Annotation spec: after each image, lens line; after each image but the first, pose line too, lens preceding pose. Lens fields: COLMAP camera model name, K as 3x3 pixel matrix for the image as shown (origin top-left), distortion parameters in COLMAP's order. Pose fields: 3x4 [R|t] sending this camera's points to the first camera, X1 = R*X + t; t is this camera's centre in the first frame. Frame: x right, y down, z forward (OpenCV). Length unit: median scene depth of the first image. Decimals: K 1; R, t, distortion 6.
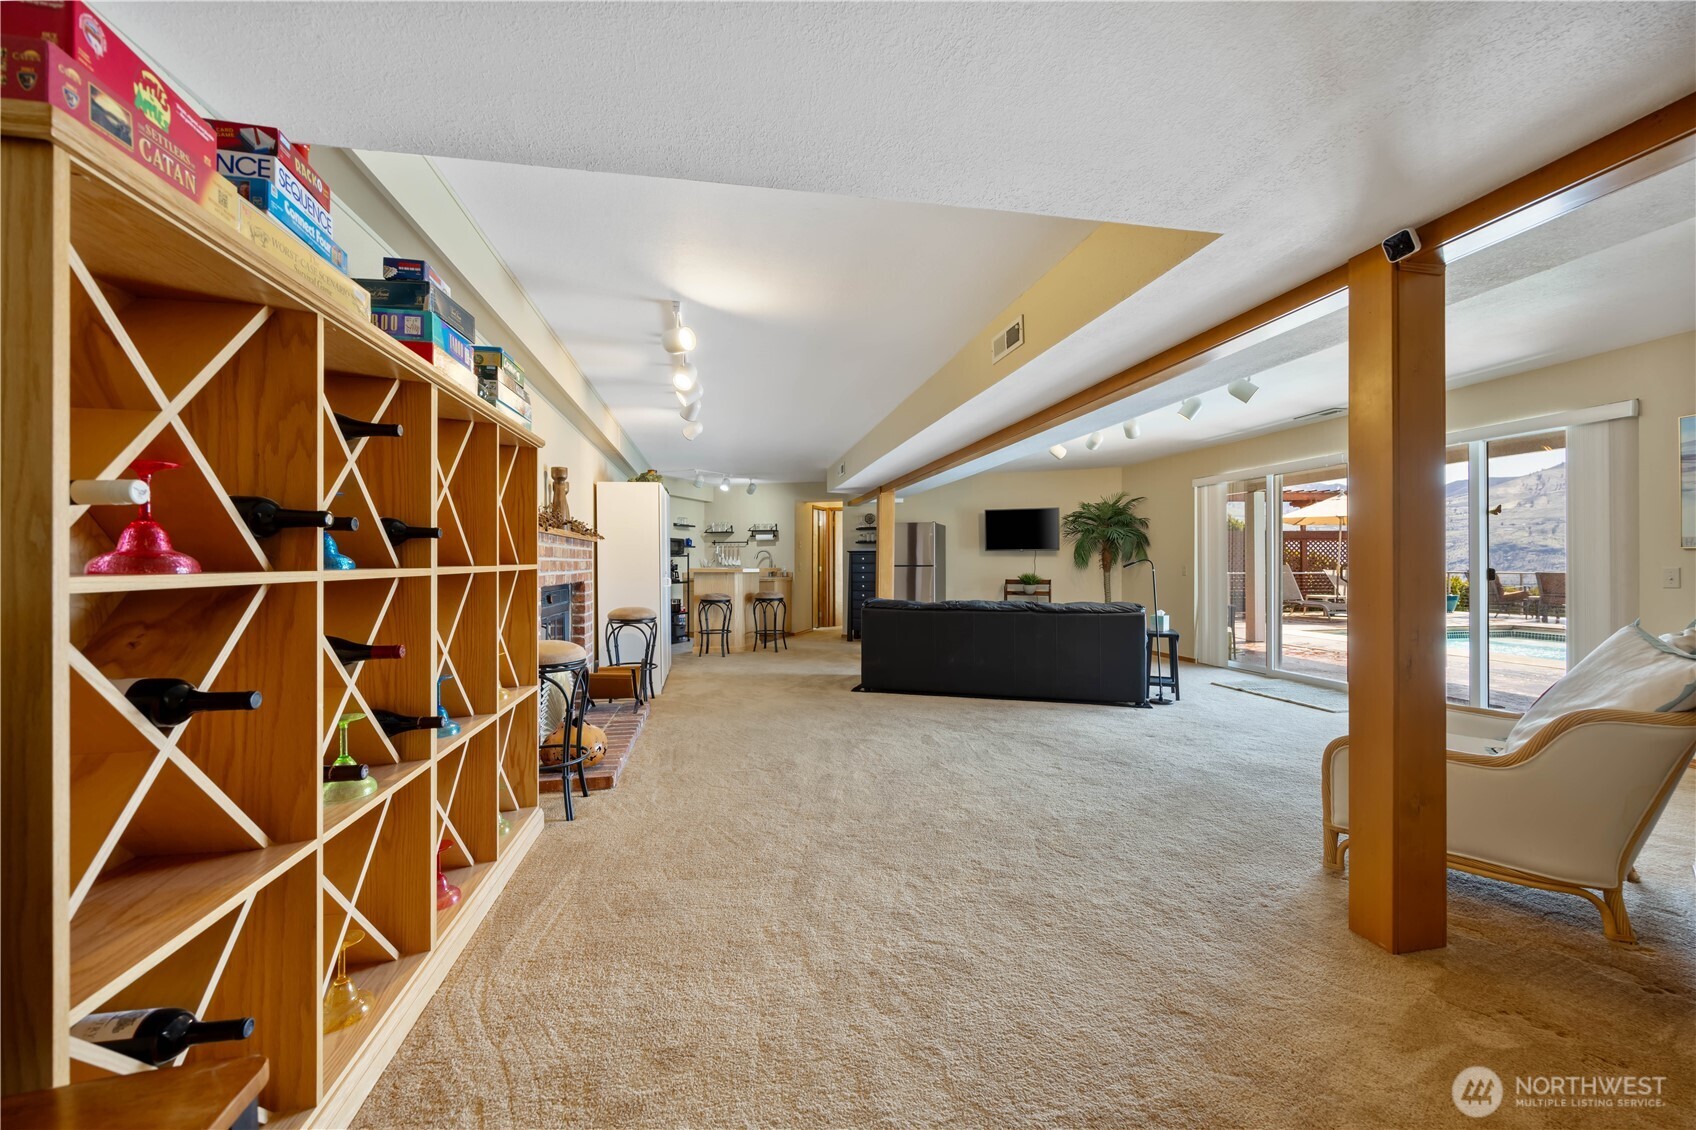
lens RADIAL K [[654.9, 0, 845.0], [0, 654.9, 560.9], [0, 0, 1]] dist [-0.006326, 0.000921]
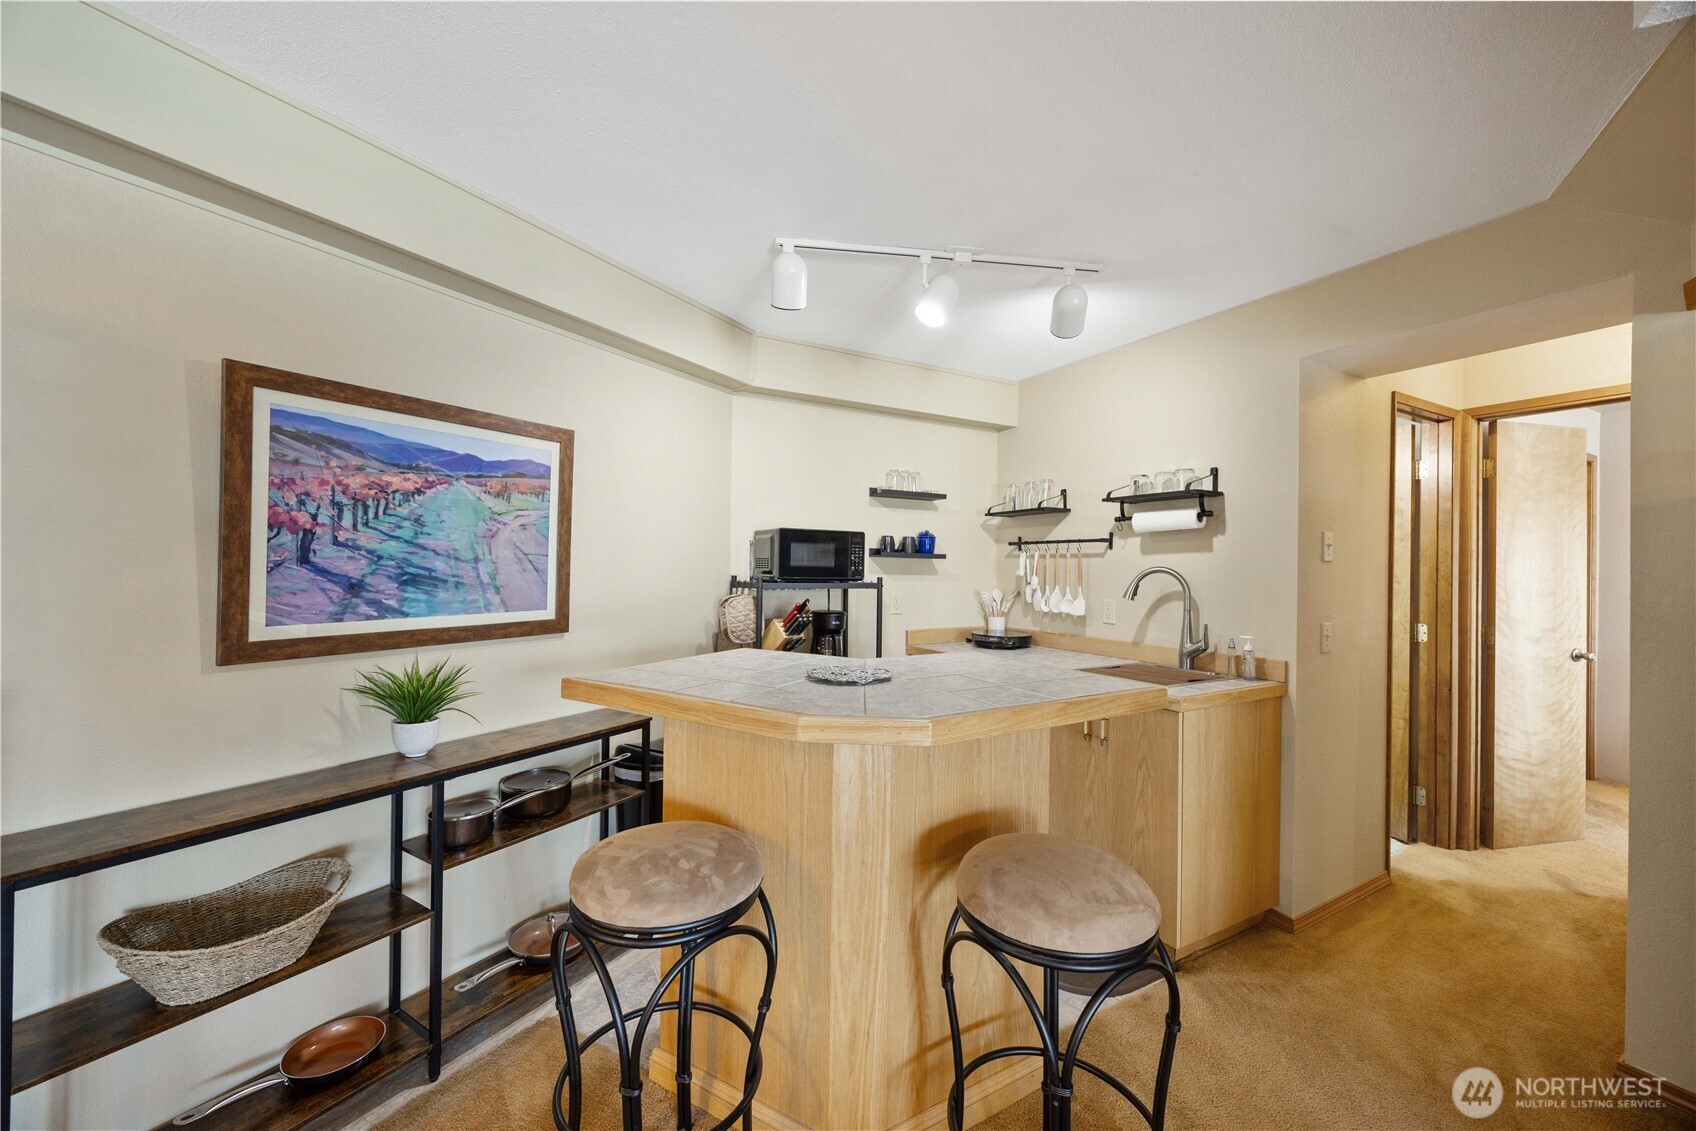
lens RADIAL K [[654.9, 0, 848.1], [0, 654.9, 561.6], [0, 0, 1]] dist [-0.006326, 0.000921]
pose [[0.740908, 0.005373, -0.671585, -0.036942], [-0.012512, 0.999905, -0.005804, -0.015490], [0.671490, 0.012703, 0.740905, 0.699720]]
